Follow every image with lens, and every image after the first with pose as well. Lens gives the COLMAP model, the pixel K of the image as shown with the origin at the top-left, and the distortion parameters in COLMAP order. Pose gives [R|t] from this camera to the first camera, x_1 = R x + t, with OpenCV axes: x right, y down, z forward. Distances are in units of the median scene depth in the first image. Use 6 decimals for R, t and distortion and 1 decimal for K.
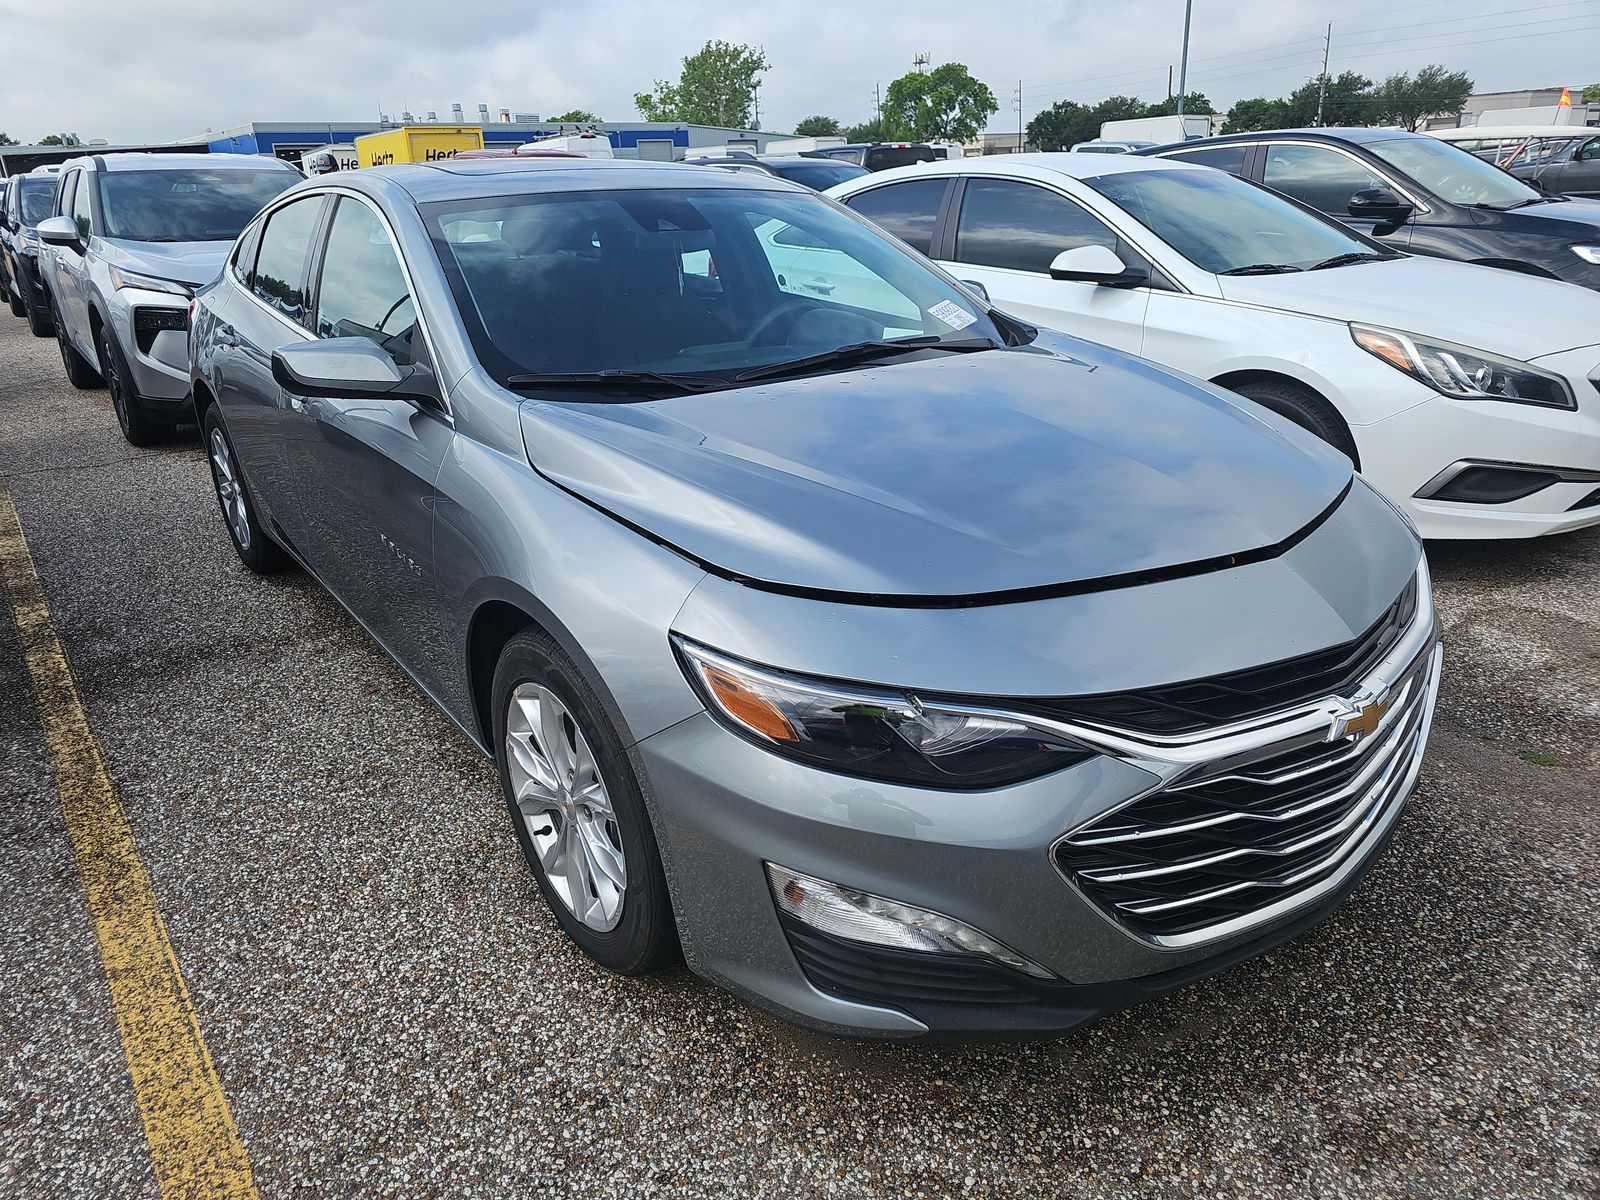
lens RADIAL K [[1077.1, 0, 797.3], [0, 1077.1, 599.1], [0, 0, 1]] dist [-0.002510, -0.001031]
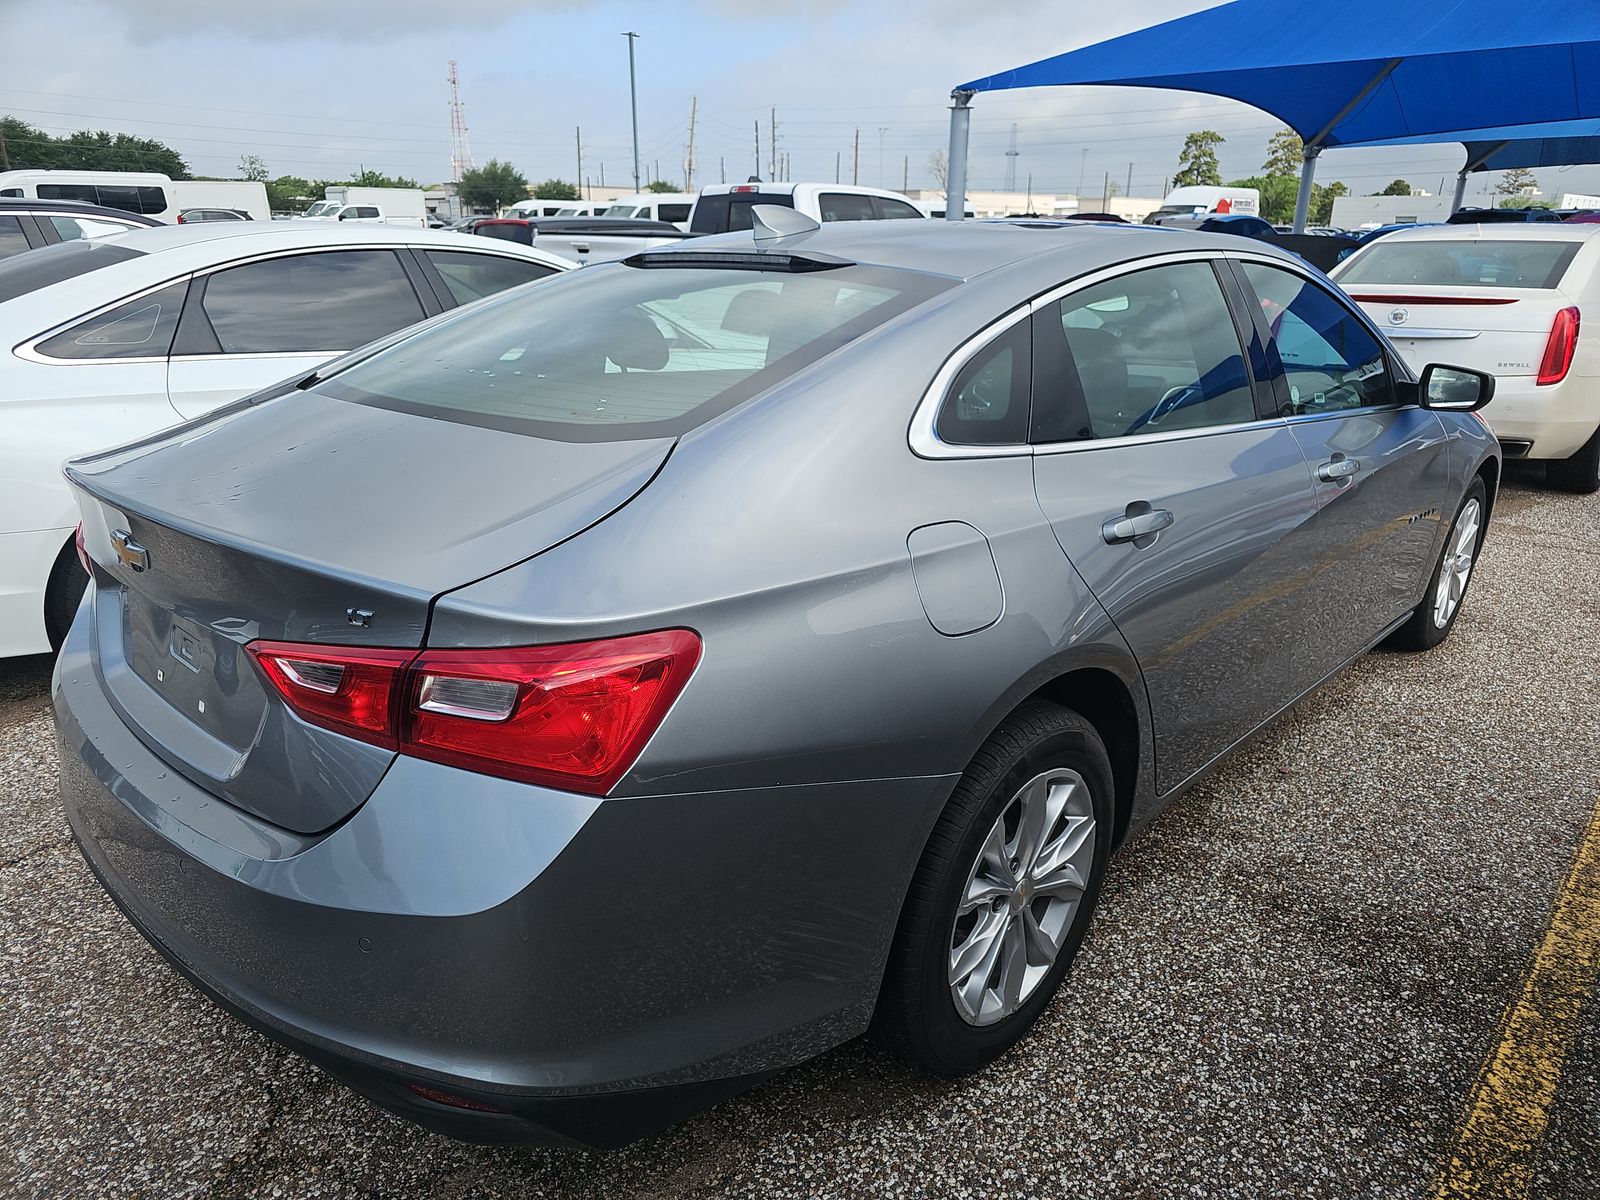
lens RADIAL K [[1077.1, 0, 799.8], [0, 1077.1, 598.8], [0, 0, 1]] dist [-0.002510, -0.001031]
pose [[-0.164614, -0.308514, 0.936868, -1.115289], [0.361899, 0.864692, 0.348334, -0.508237], [-0.917568, 0.396393, -0.030690, 1.297654]]
